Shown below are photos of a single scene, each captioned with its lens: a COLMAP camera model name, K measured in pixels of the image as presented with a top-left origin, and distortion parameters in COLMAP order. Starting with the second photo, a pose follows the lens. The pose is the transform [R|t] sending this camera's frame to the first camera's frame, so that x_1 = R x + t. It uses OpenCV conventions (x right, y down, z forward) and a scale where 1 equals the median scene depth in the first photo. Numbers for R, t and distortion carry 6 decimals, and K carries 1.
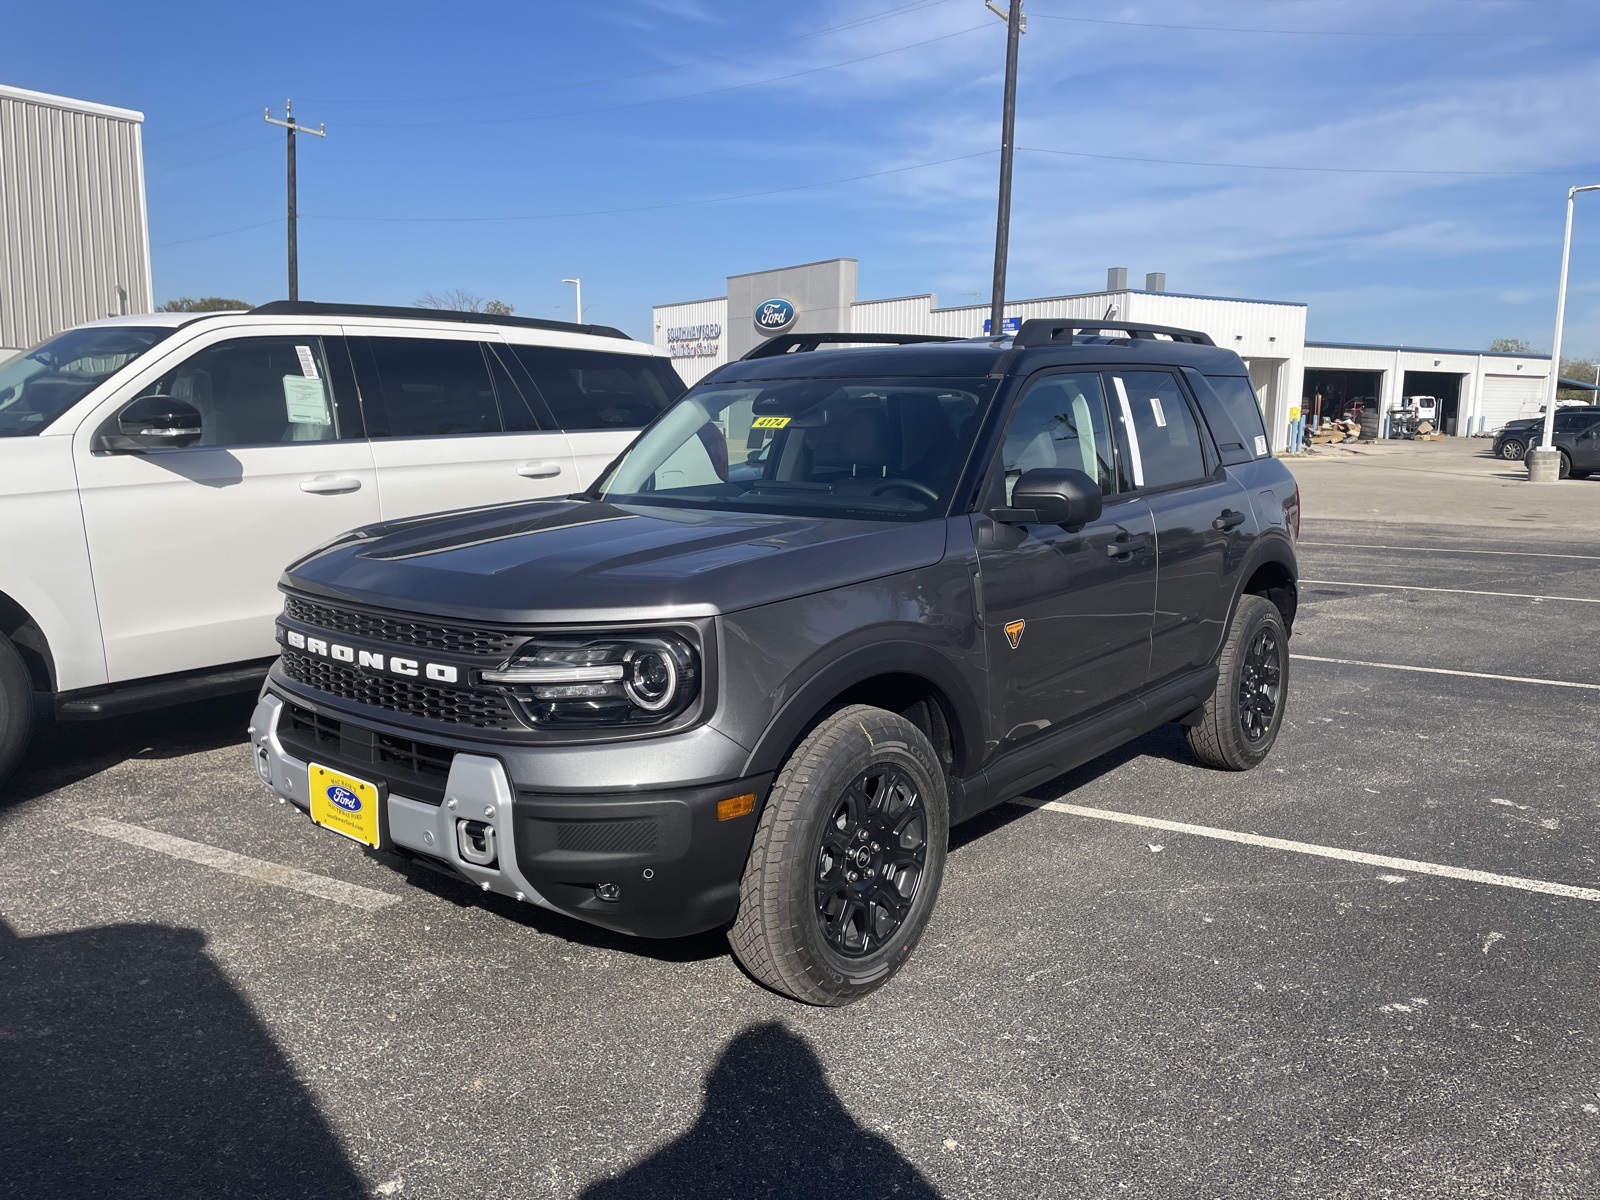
lens RADIAL K [[1291.1, 0, 800.0], [0, 1291.1, 600.0], [0, 0, 1]] dist [0.000160, -0.000532]
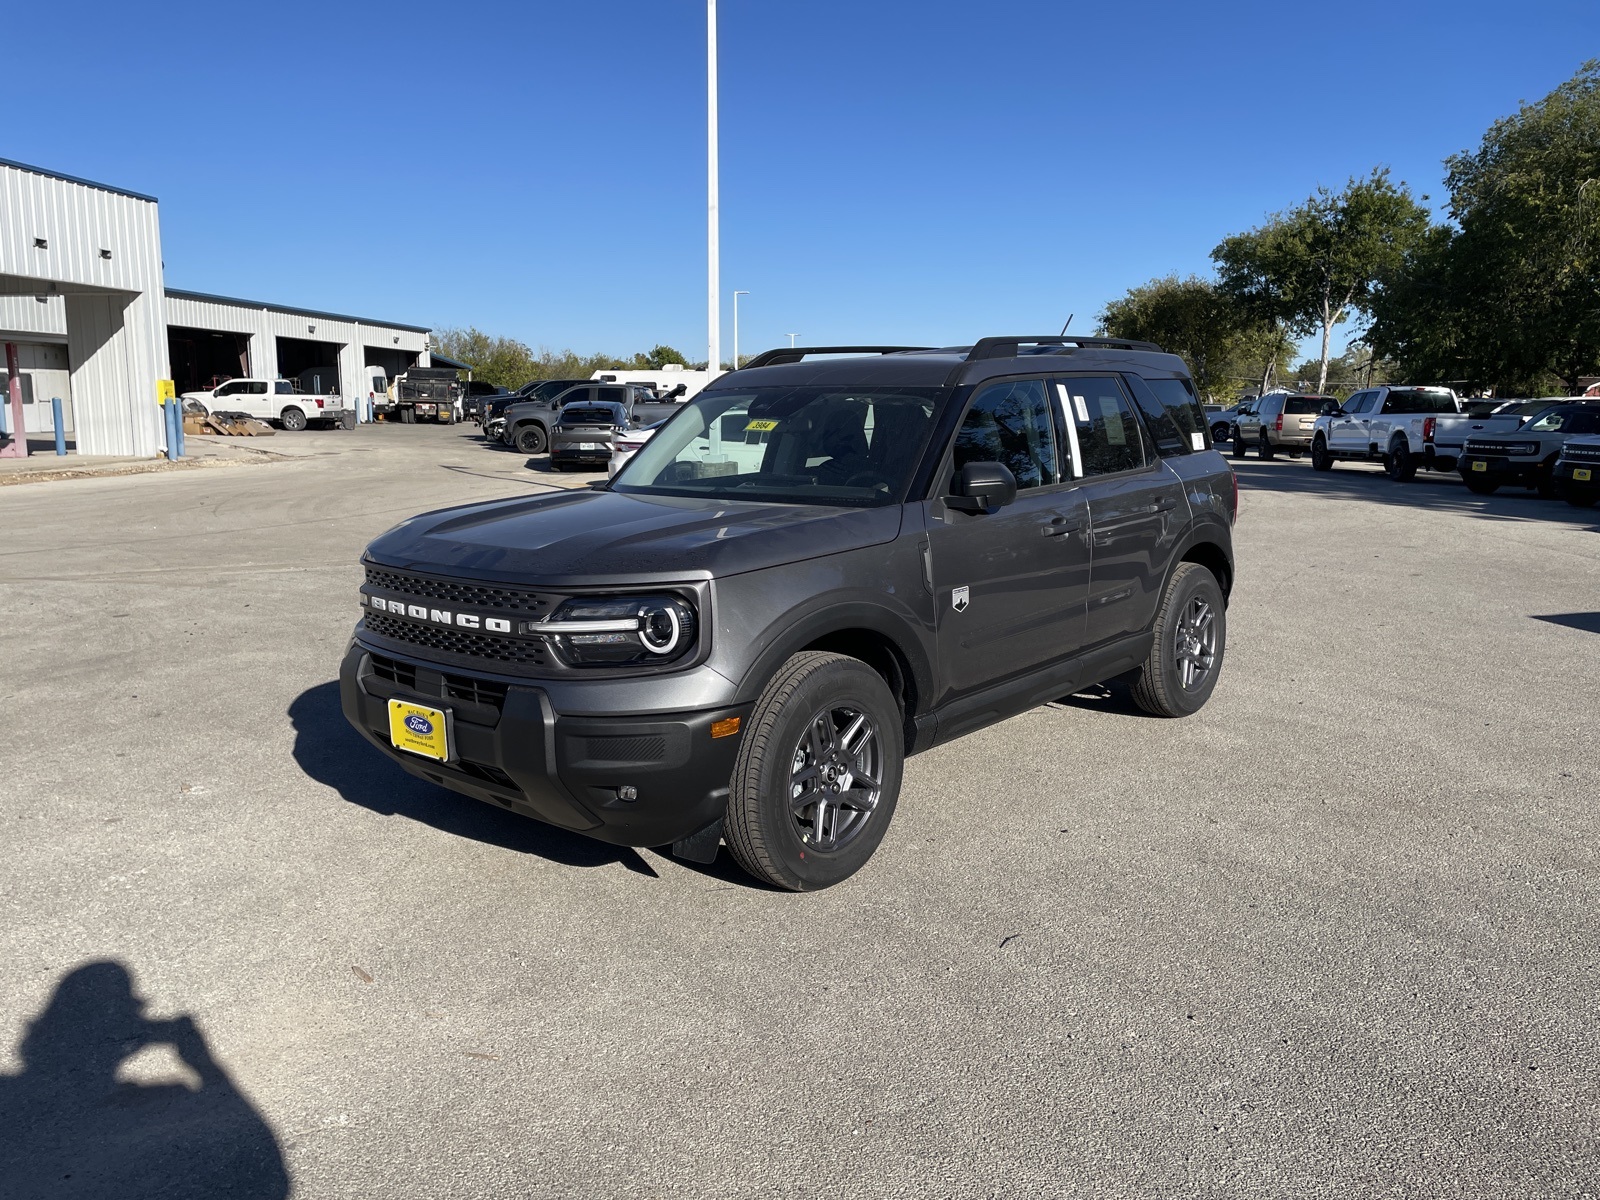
lens RADIAL K [[1301.7, 0, 800.0], [0, 1301.7, 600.0], [0, 0, 1]] dist [0.001725, 0.003445]
pose [[0.999848, -0.001708, -0.017363, 0.044572], [0.001854, 0.999963, 0.008358, 0.019785], [0.017349, -0.008389, 0.999814, -0.279444]]
